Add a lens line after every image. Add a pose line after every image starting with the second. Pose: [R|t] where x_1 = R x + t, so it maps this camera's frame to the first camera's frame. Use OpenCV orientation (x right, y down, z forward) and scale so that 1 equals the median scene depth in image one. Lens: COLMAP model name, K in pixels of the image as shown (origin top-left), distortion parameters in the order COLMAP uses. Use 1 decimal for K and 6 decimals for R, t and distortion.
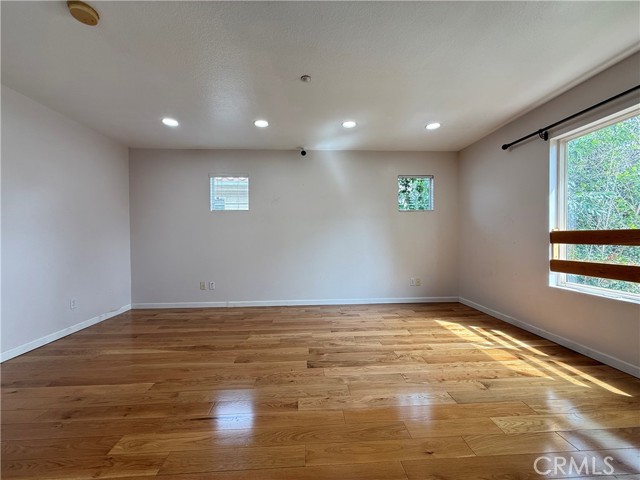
lens RADIAL K [[255.1, 0, 320.0], [0, 255.1, 240.0], [0, 0, 1]] dist [0.000644, 0.000113]
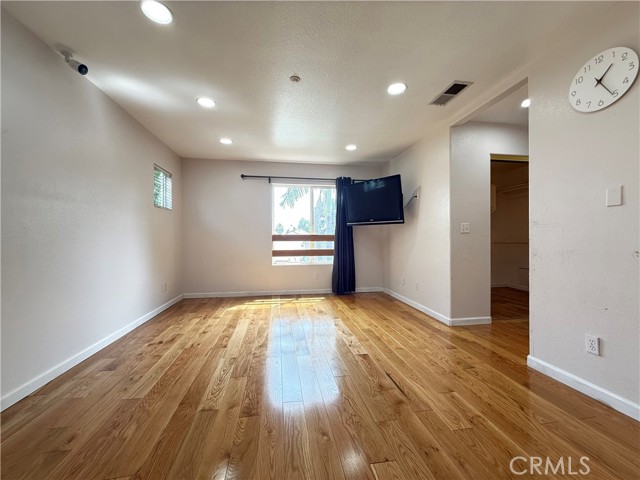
lens RADIAL K [[255.1, 0, 320.0], [0, 255.1, 240.0], [0, 0, 1]] dist [0.000644, 0.000113]
pose [[-0.115832, 0.009032, 0.993228, -0.864553], [0.011360, 0.999905, -0.007768, 0.019359], [-0.993204, 0.010383, -0.115924, 0.824936]]
